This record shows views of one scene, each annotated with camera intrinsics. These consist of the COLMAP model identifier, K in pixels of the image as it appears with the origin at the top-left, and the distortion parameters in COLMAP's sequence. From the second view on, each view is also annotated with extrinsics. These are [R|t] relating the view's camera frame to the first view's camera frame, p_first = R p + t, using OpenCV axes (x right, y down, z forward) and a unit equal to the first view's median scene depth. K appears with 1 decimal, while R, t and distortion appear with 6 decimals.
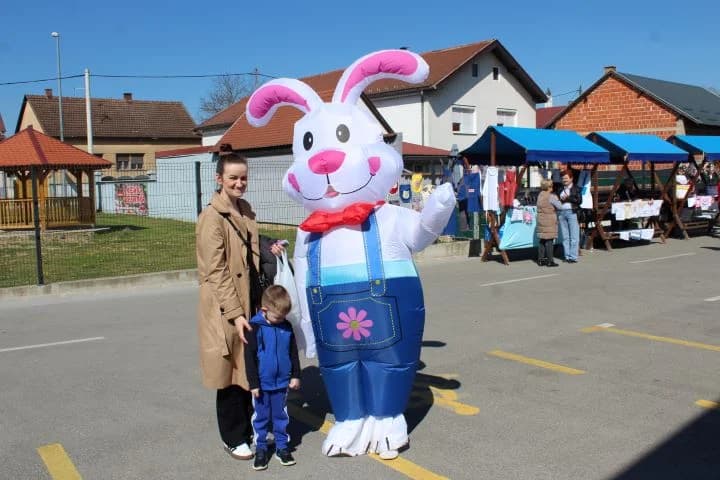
lens RADIAL K [[745.1, 0, 363.4], [0, 745.1, 238.1], [0, 0, 1]] dist [-0.079647, 0.000000]
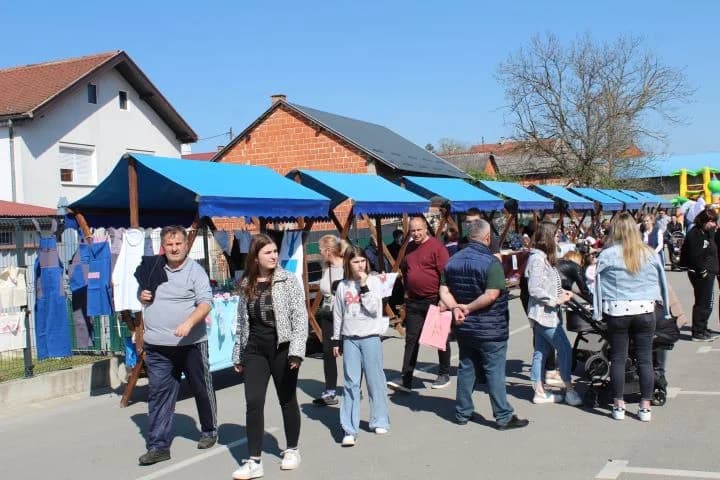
lens RADIAL K [[745.1, 0, 360.3], [0, 745.1, 234.6], [0, 0, 1]] dist [-0.079647, 0.000000]
pose [[0.879832, -0.026695, 0.474535, 0.044769], [0.070556, 0.994695, -0.074861, -0.028236], [-0.470019, 0.099346, 0.877048, 0.314892]]
